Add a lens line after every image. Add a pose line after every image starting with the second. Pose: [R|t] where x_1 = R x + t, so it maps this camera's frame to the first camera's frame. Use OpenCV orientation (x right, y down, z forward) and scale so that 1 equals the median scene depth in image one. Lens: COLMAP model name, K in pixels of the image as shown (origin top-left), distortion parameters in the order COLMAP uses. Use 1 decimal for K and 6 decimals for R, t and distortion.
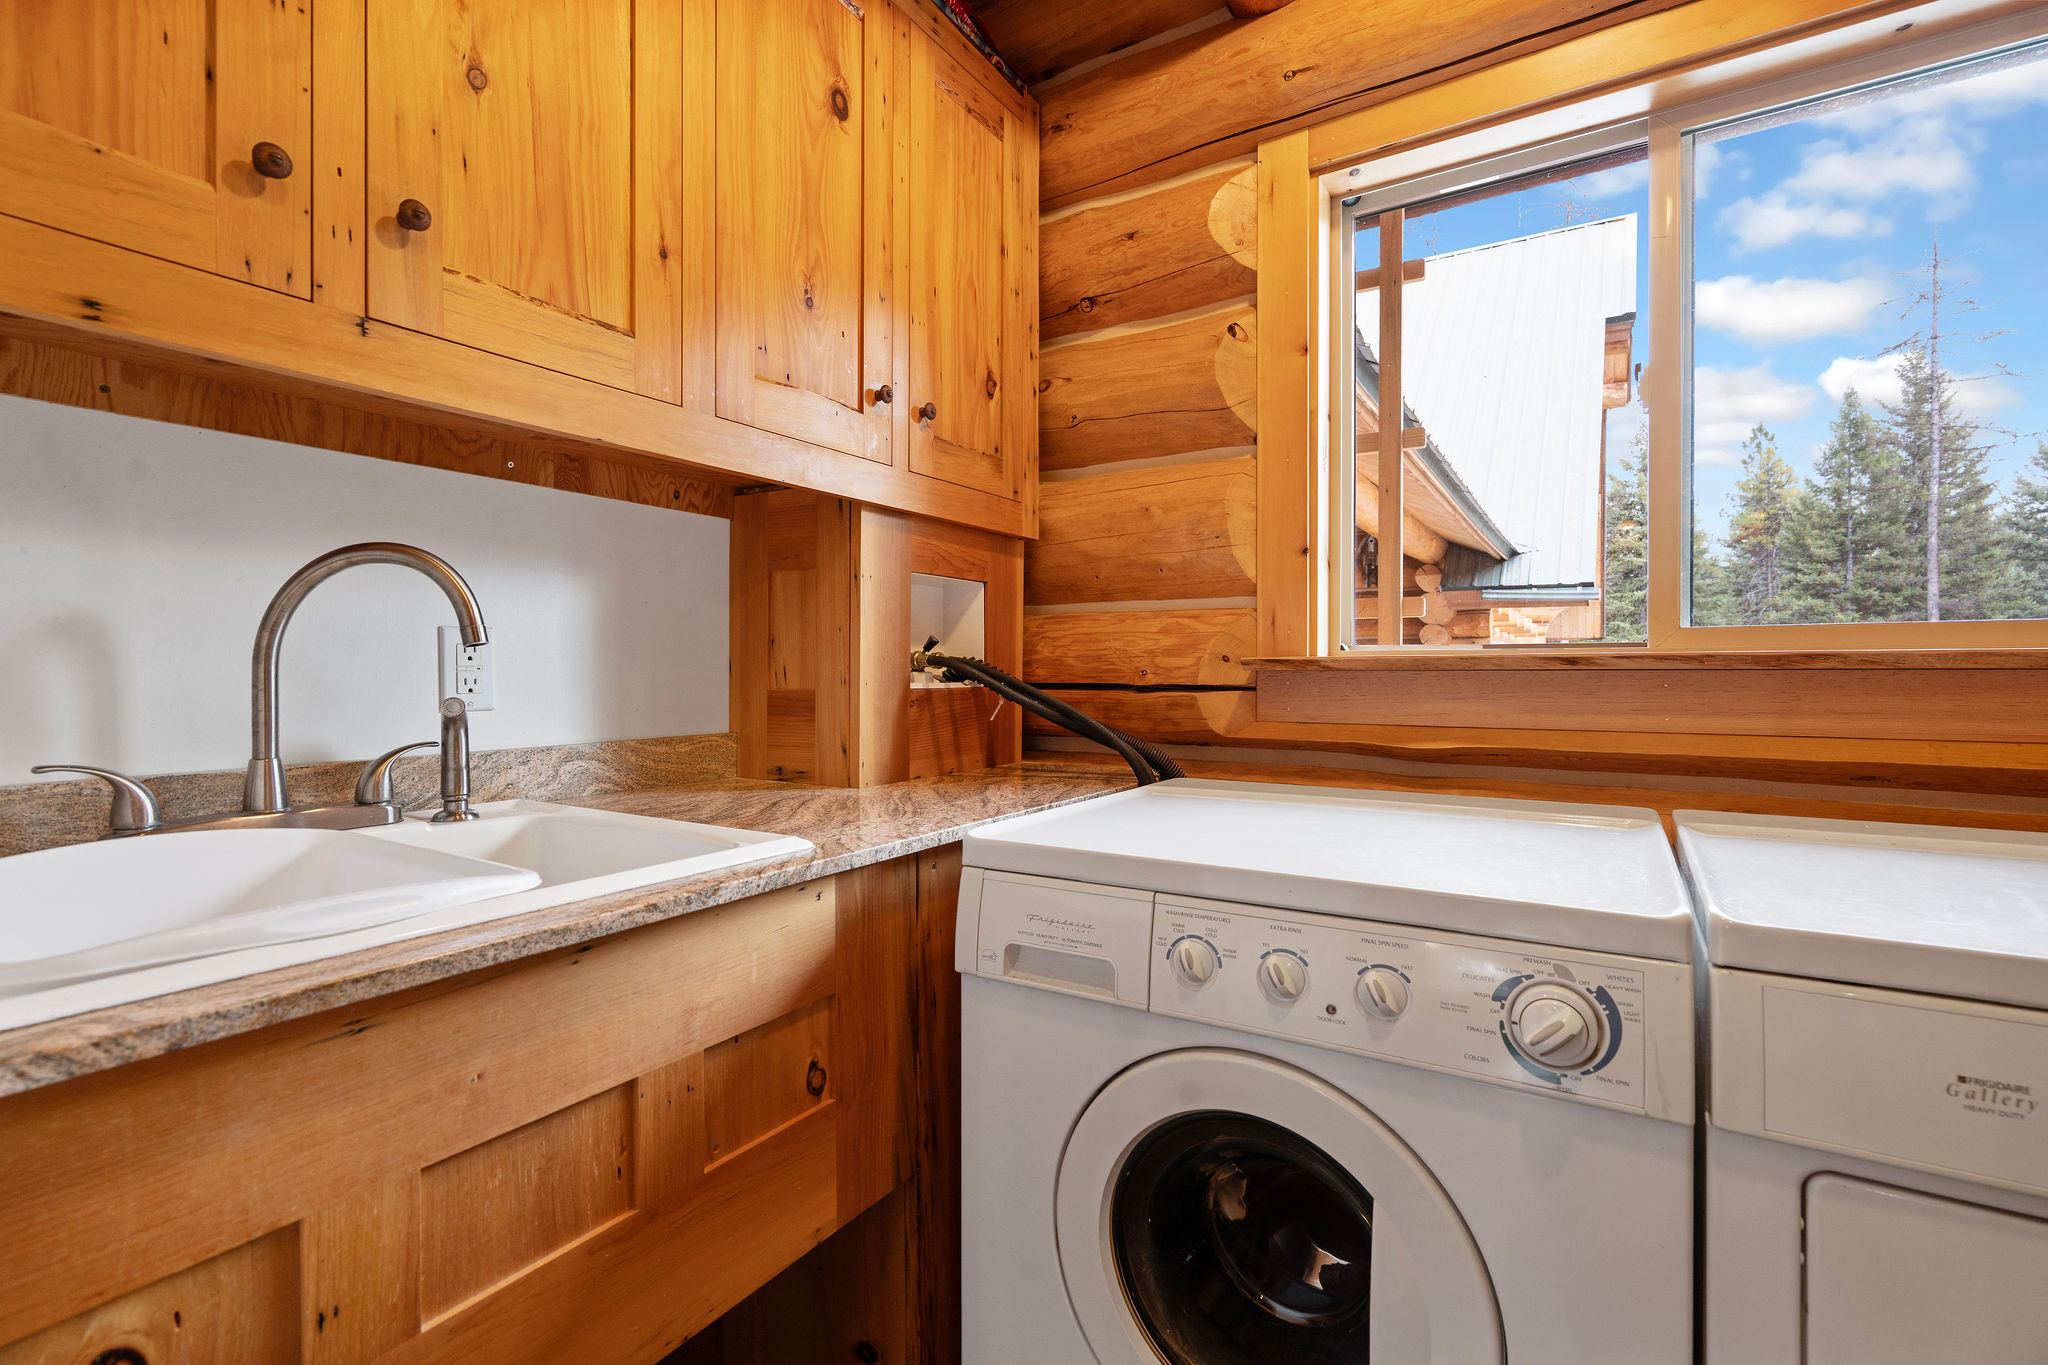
lens RADIAL K [[938.8, 0, 1023.8], [0, 938.8, 679.9], [0, 0, 1]] dist [-0.003357, 0.002276]
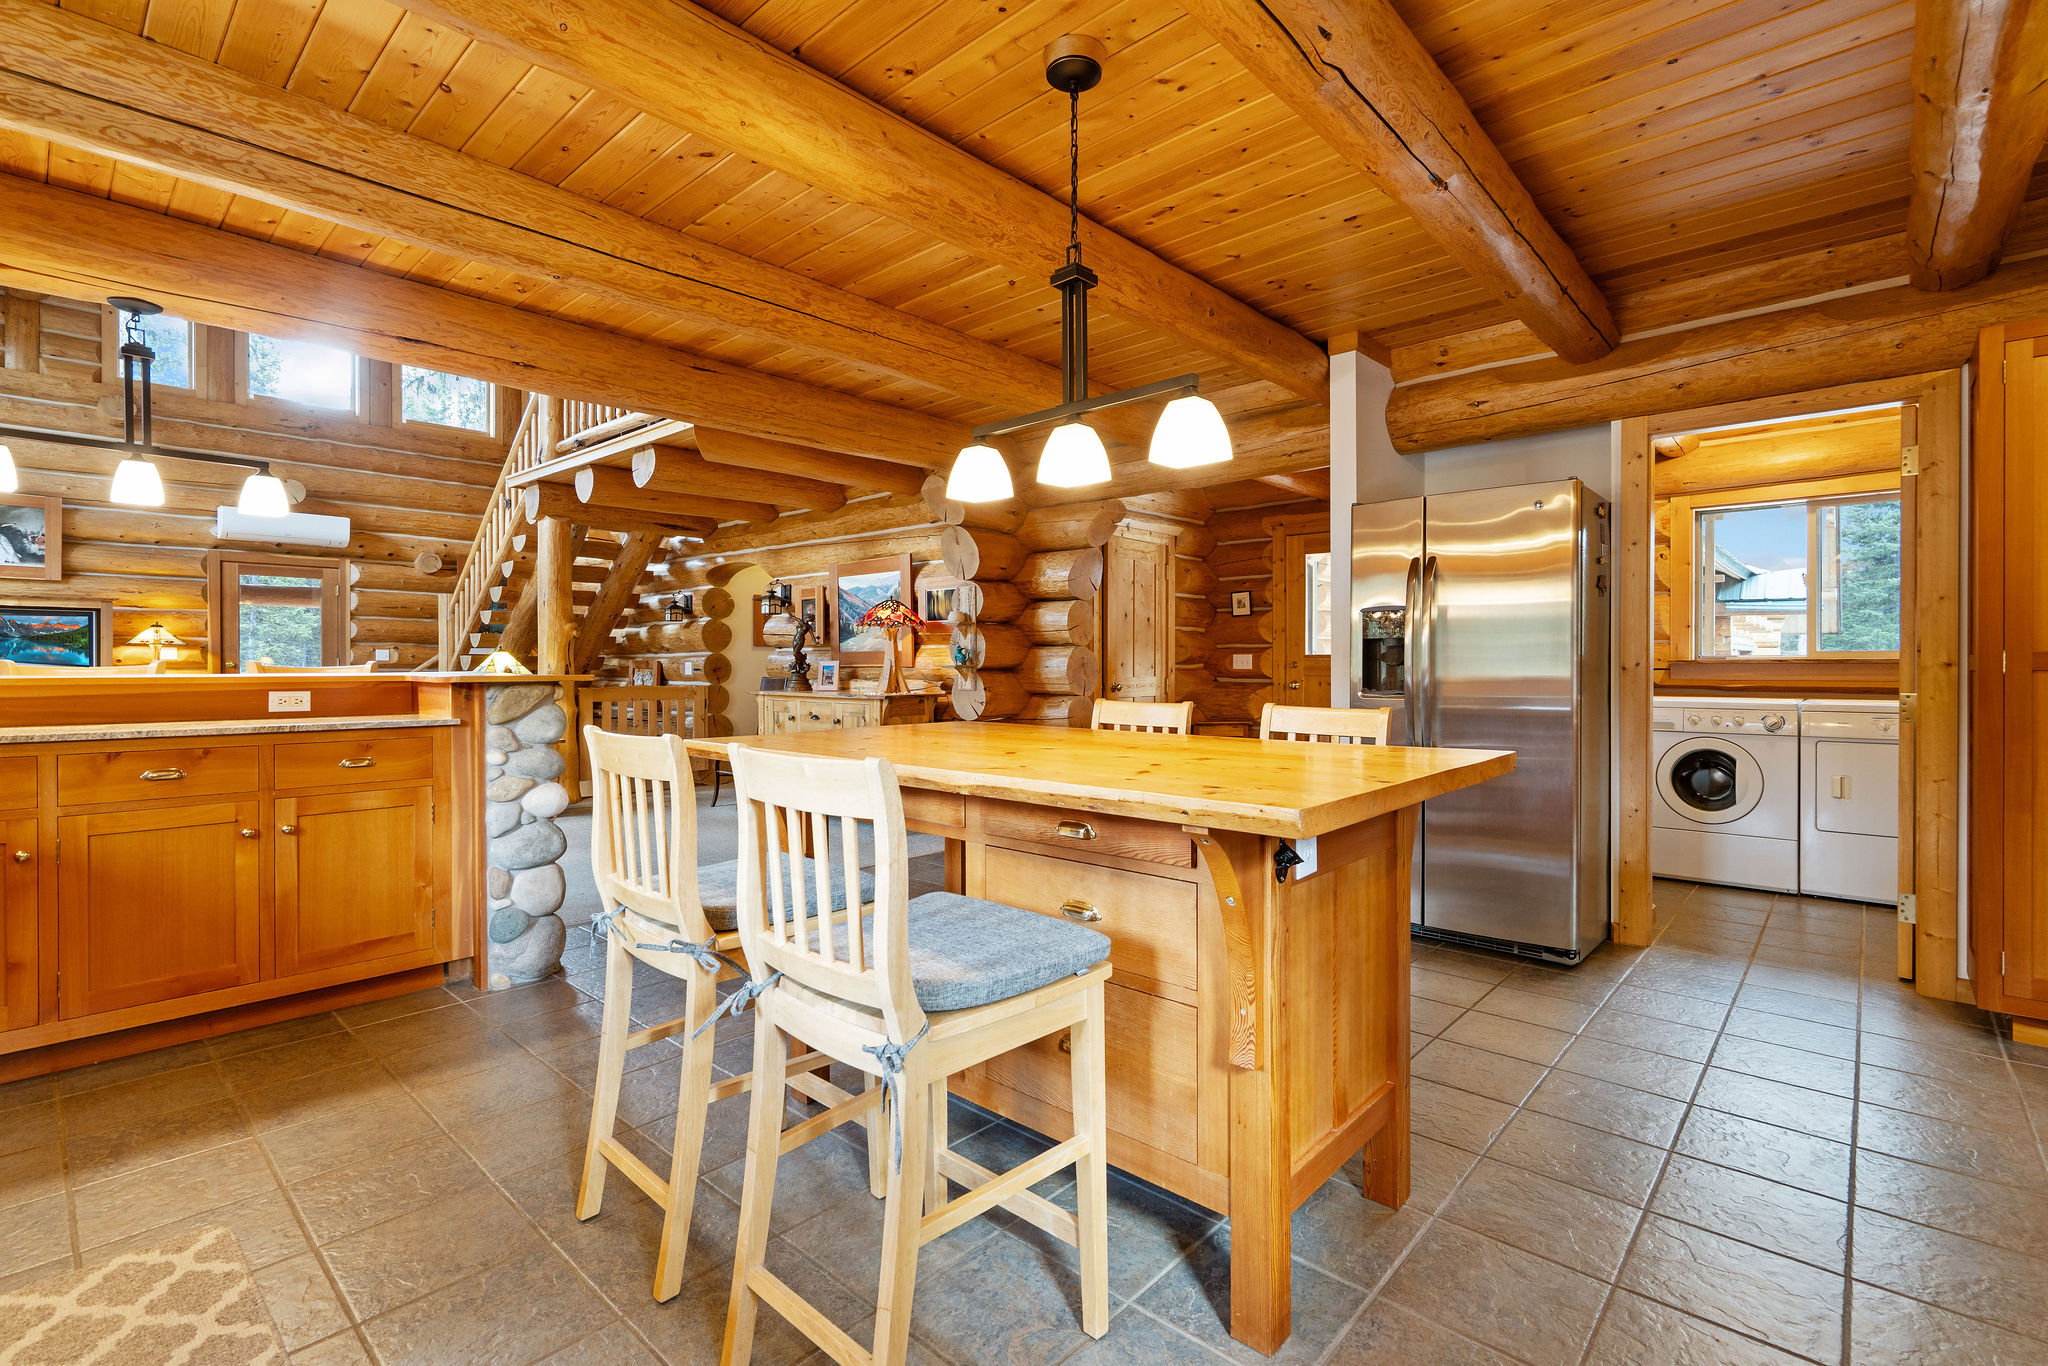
lens RADIAL K [[938.8, 0, 1018.2], [0, 938.8, 672.7], [0, 0, 1]] dist [-0.003357, 0.002276]
pose [[0.984368, -0.000970, -0.176122, -0.462407], [0.000974, 1.000000, -0.000065, 0.006461], [0.176122, -0.000108, 0.984368, -0.849723]]
